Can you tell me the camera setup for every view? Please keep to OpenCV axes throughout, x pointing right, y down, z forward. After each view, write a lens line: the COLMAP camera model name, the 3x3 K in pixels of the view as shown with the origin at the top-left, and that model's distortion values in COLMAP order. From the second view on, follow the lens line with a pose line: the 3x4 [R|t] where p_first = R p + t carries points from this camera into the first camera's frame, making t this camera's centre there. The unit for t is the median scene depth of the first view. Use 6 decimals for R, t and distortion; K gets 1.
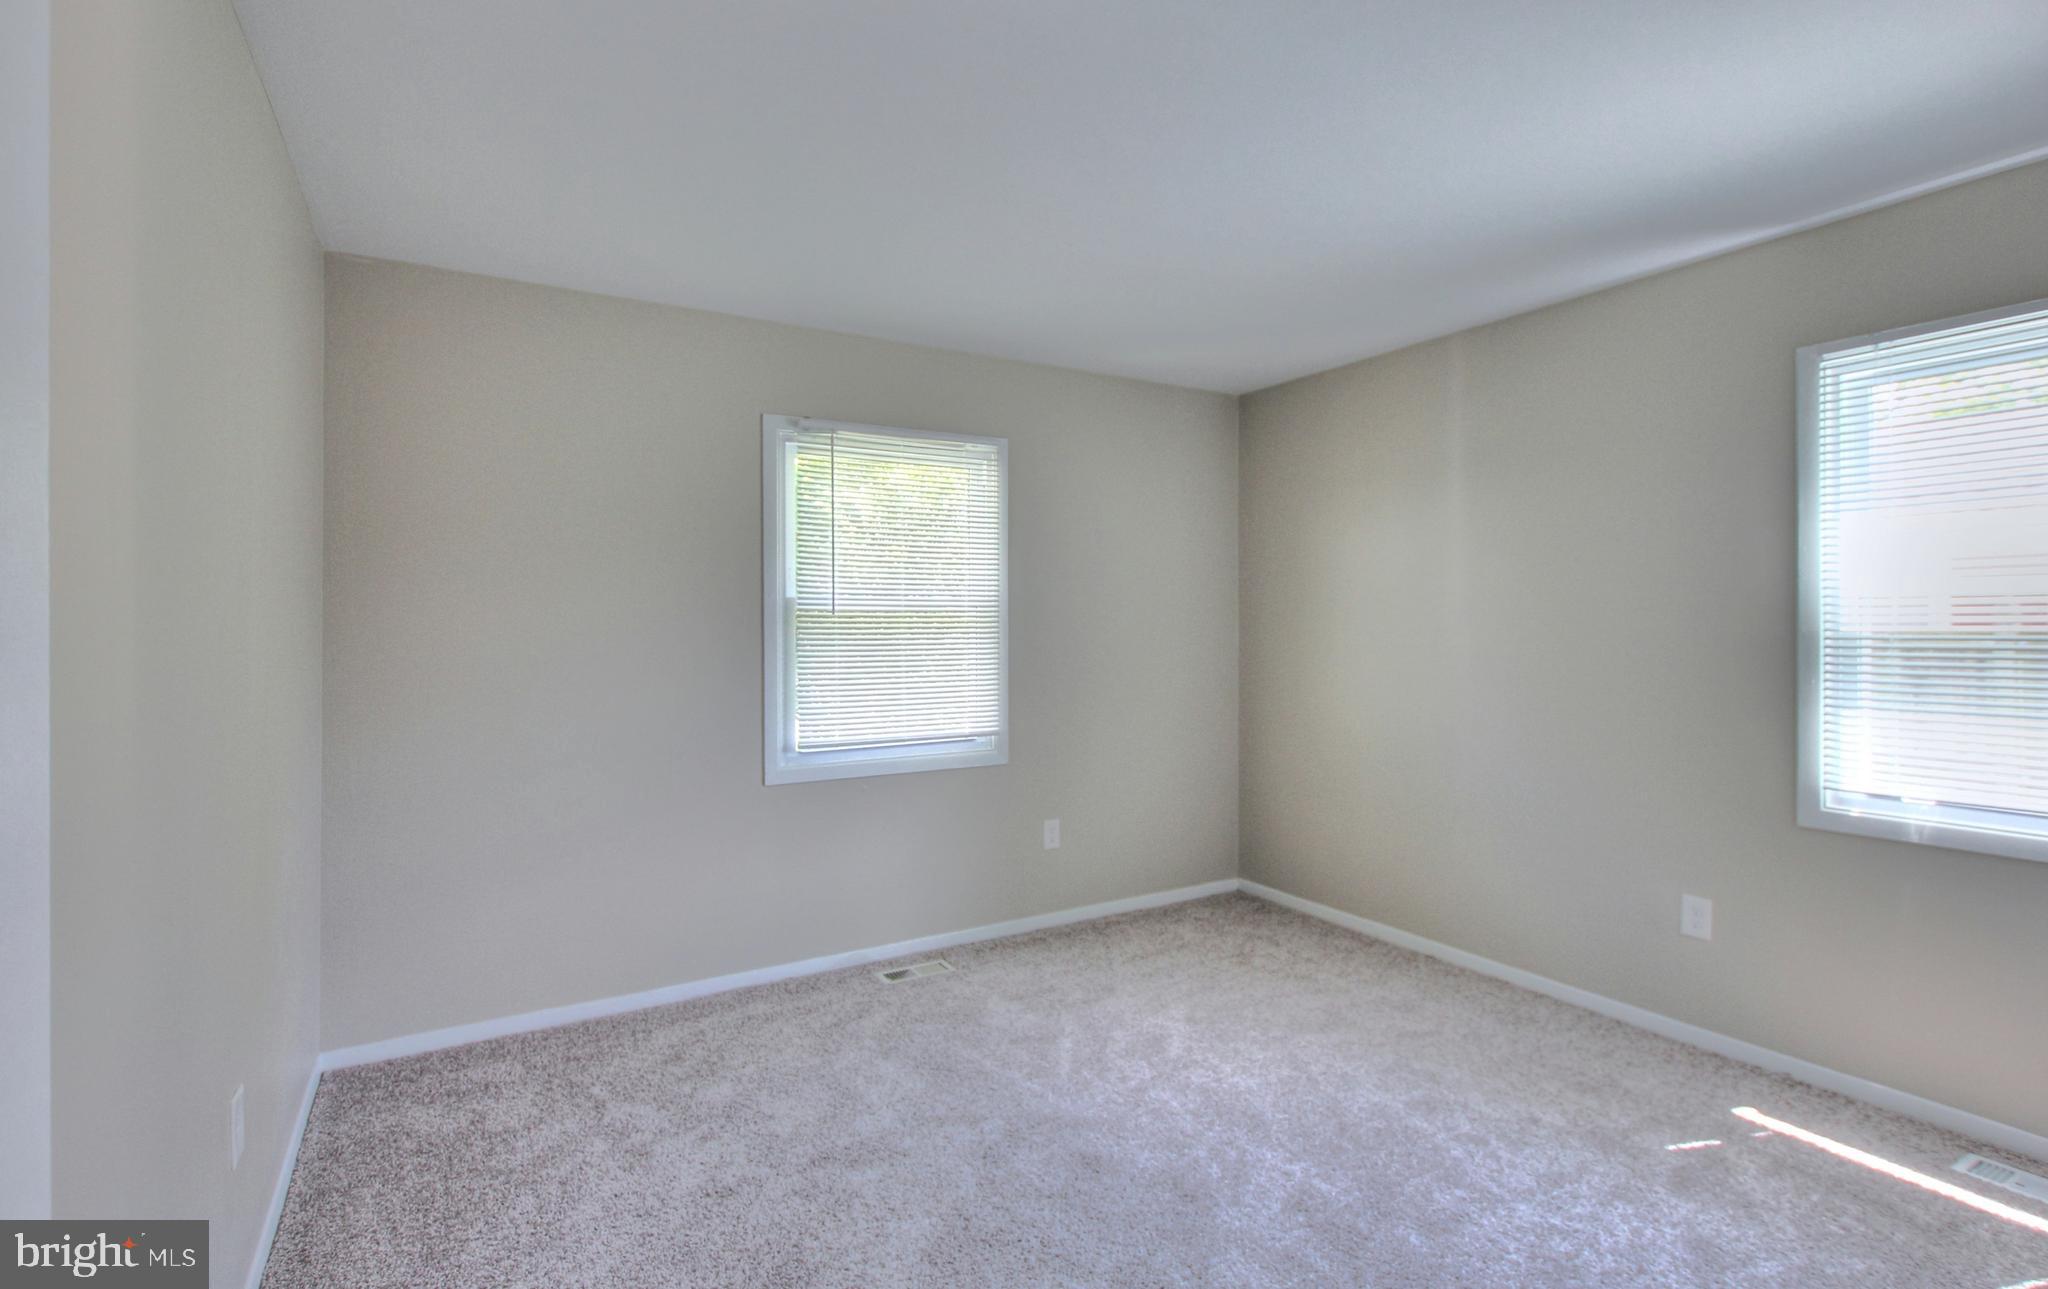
lens RADIAL K [[955.4, 0, 1025.6], [0, 955.4, 620.8], [0, 0, 1]] dist [-0.000563, -0.000249]
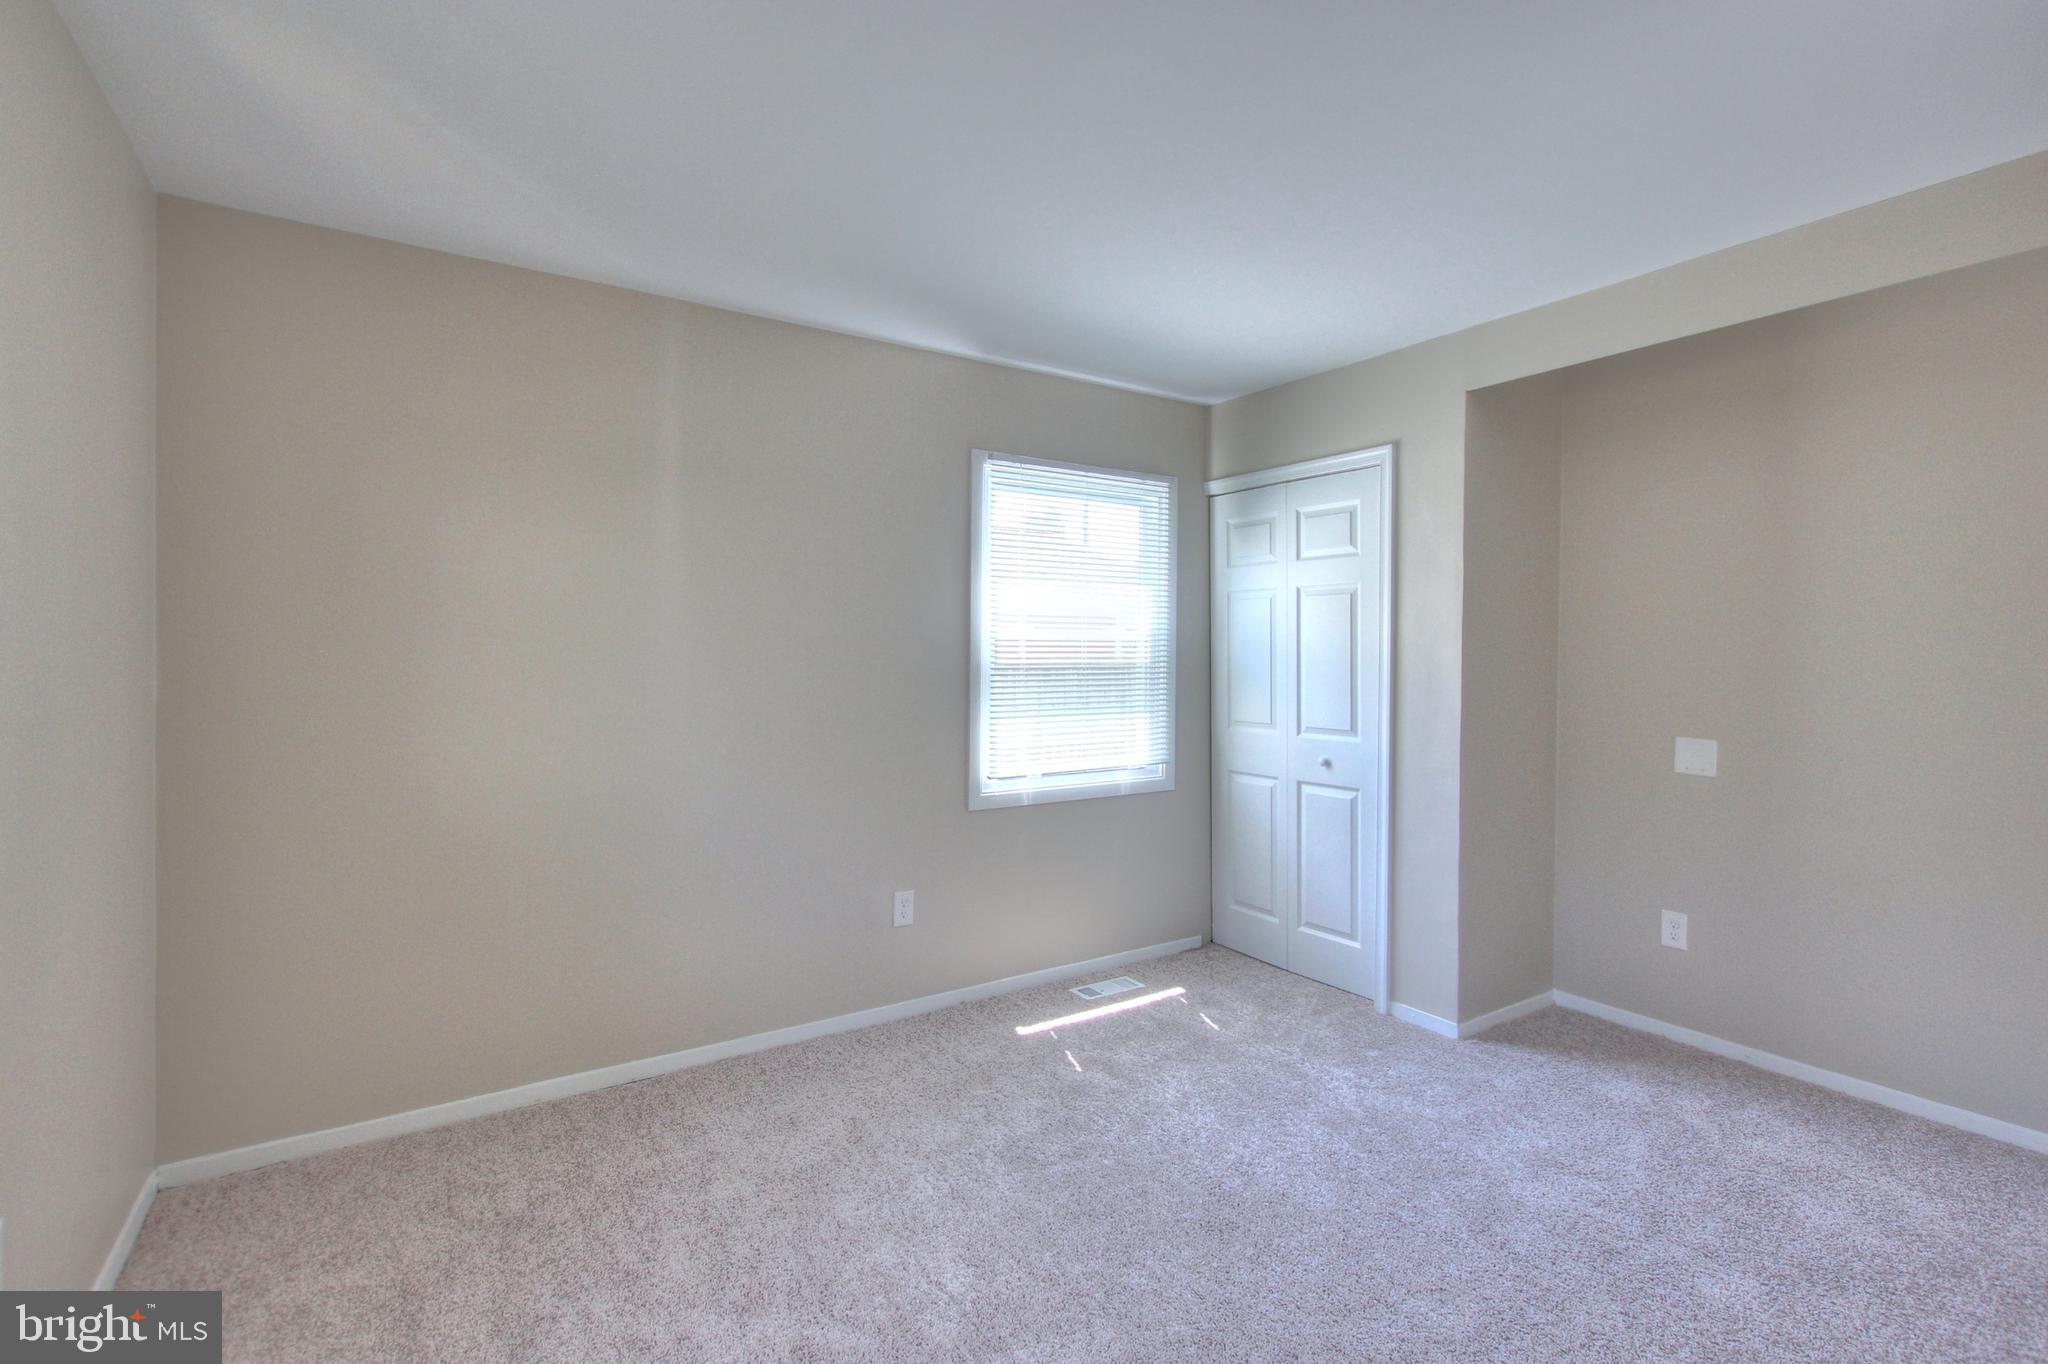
lens RADIAL K [[935.0, 0, 1031.0], [0, 935.0, 666.2], [0, 0, 1]] dist [0.001744, -0.001249]
pose [[-0.036536, -0.010978, 0.999272, -0.496425], [-0.000775, 0.999940, 0.010957, -0.000124], [-0.999332, -0.000375, -0.036542, 0.982039]]
